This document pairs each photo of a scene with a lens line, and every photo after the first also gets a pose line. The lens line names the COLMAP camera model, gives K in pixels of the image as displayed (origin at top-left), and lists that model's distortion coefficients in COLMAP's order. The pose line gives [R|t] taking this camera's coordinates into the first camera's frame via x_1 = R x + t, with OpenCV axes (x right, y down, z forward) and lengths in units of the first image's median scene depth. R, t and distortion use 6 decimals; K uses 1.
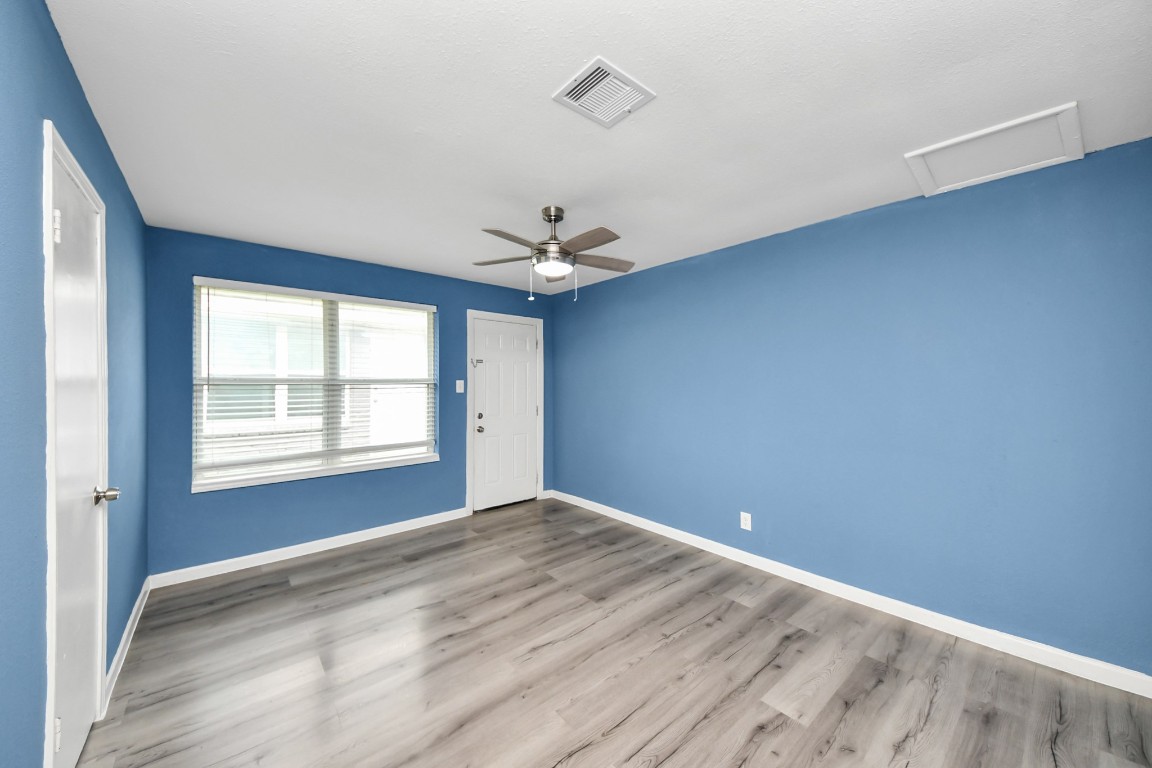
lens RADIAL K [[429.1, 0, 568.7], [0, 429.1, 382.2], [0, 0, 1]] dist [0.051669, -0.026339]
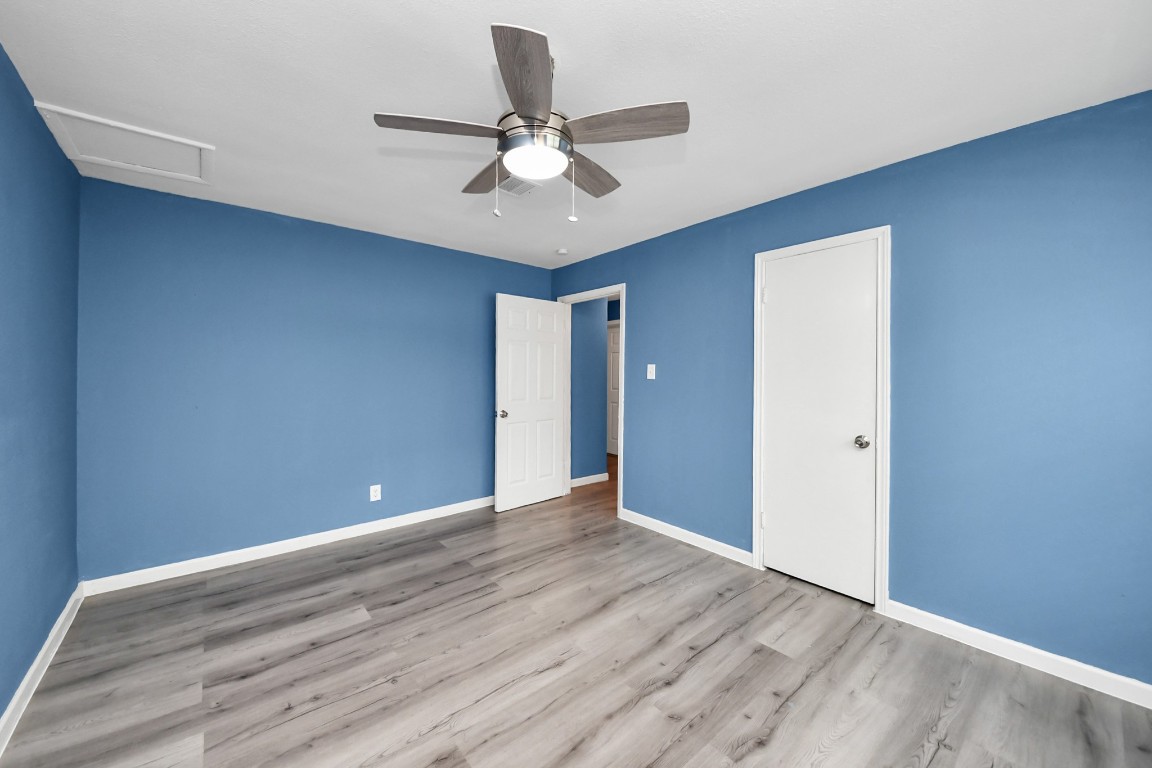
lens RADIAL K [[429.1, 0, 568.7], [0, 429.1, 382.2], [0, 0, 1]] dist [0.051669, -0.026339]
pose [[-0.999930, 0.002502, -0.011589, -0.090941], [0.002444, 0.999984, 0.005030, 0.040904], [0.011601, 0.005001, -0.999920, 1.877943]]
